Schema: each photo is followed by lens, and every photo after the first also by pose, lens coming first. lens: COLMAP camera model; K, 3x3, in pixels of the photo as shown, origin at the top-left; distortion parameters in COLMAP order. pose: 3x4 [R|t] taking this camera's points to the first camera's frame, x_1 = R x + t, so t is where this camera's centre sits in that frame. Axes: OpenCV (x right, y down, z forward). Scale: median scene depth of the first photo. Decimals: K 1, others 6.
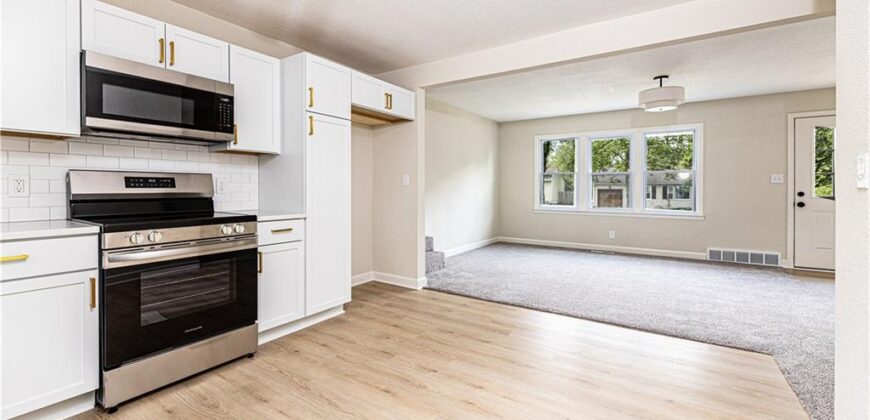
lens RADIAL K [[355.8, 0, 431.5], [0, 355.8, 190.7], [0, 0, 1]] dist [0.000205, 0.000184]
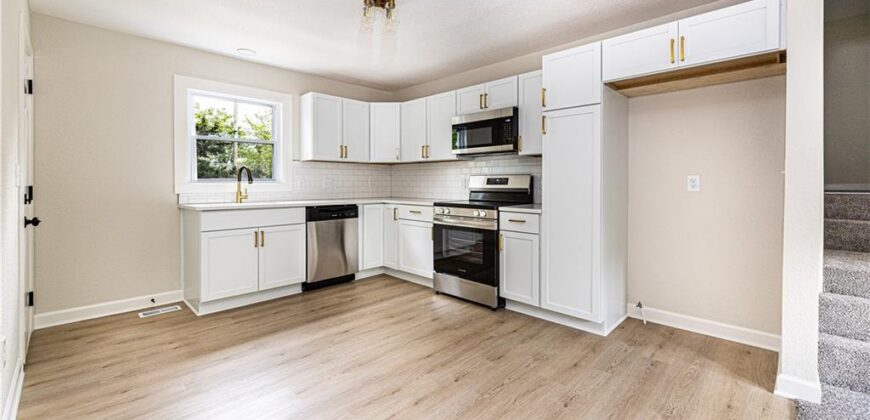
lens RADIAL K [[364.3, 0, 430.1], [0, 364.3, 184.1], [0, 0, 1]] dist [-0.000966, -0.000014]
pose [[-0.196620, 0.003768, -0.980473, 0.859678], [-0.004671, 0.999978, 0.004780, -0.016665], [0.980469, 0.005519, -0.196598, 0.994113]]
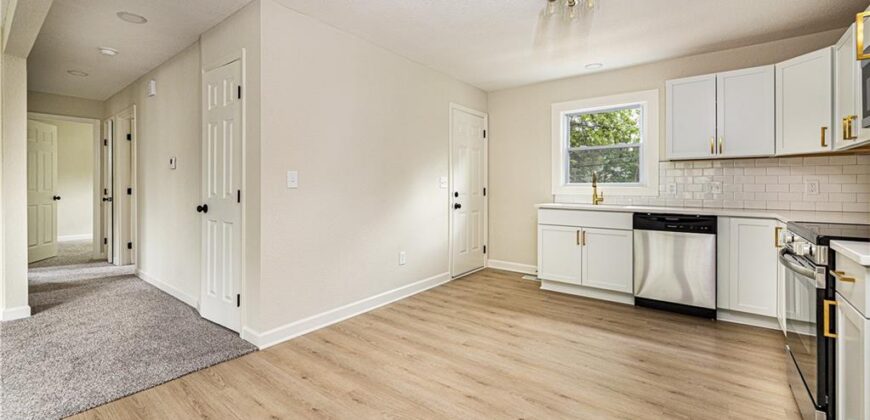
lens RADIAL K [[355.8, 0, 431.5], [0, 355.8, 190.7], [0, 0, 1]] dist [0.000205, 0.000184]
pose [[-0.997311, 0.000877, 0.073284, 0.136832], [0.002299, 0.999811, 0.019316, -0.024307], [-0.073253, 0.019432, -0.997124, 1.606695]]
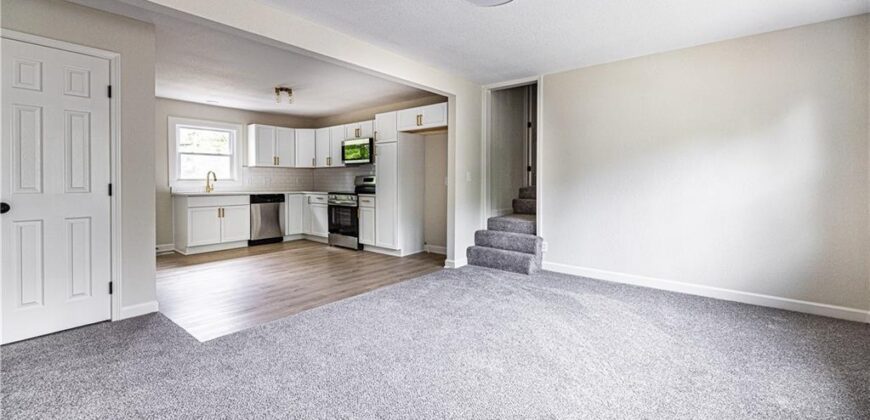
lens RADIAL K [[364.3, 0, 430.1], [0, 364.3, 184.1], [0, 0, 1]] dist [-0.000966, -0.000014]
pose [[-0.110087, 0.010731, -0.993864, 1.874043], [-0.005194, 0.999922, 0.011372, -0.023518], [0.993908, 0.006414, -0.110023, 1.725501]]
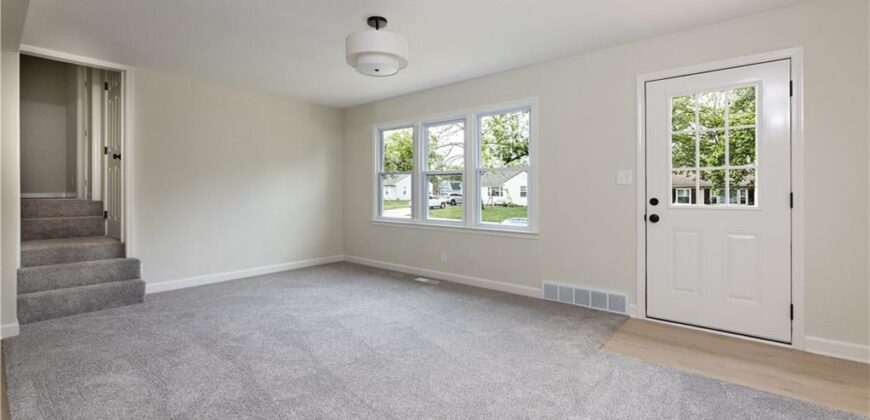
lens RADIAL K [[373.1, 0, 436.3], [0, 373.1, 191.6], [0, 0, 1]] dist [-0.001370, -0.000001]
pose [[0.994528, -0.001163, -0.104460, 1.416103], [0.000492, 0.999979, -0.006447, -0.008330], [0.104465, 0.006360, 0.994508, 0.593759]]
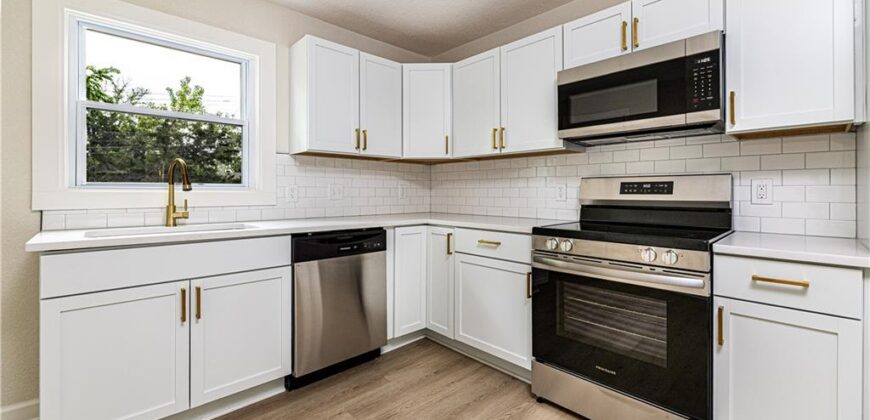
lens RADIAL K [[355.8, 0, 431.5], [0, 355.8, 190.7], [0, 0, 1]] dist [0.000205, 0.000184]
pose [[-0.220271, -0.005348, -0.975424, 0.169093], [-0.007198, 0.999967, -0.003857, -0.009045], [0.975412, 0.006171, -0.220302, 0.660702]]
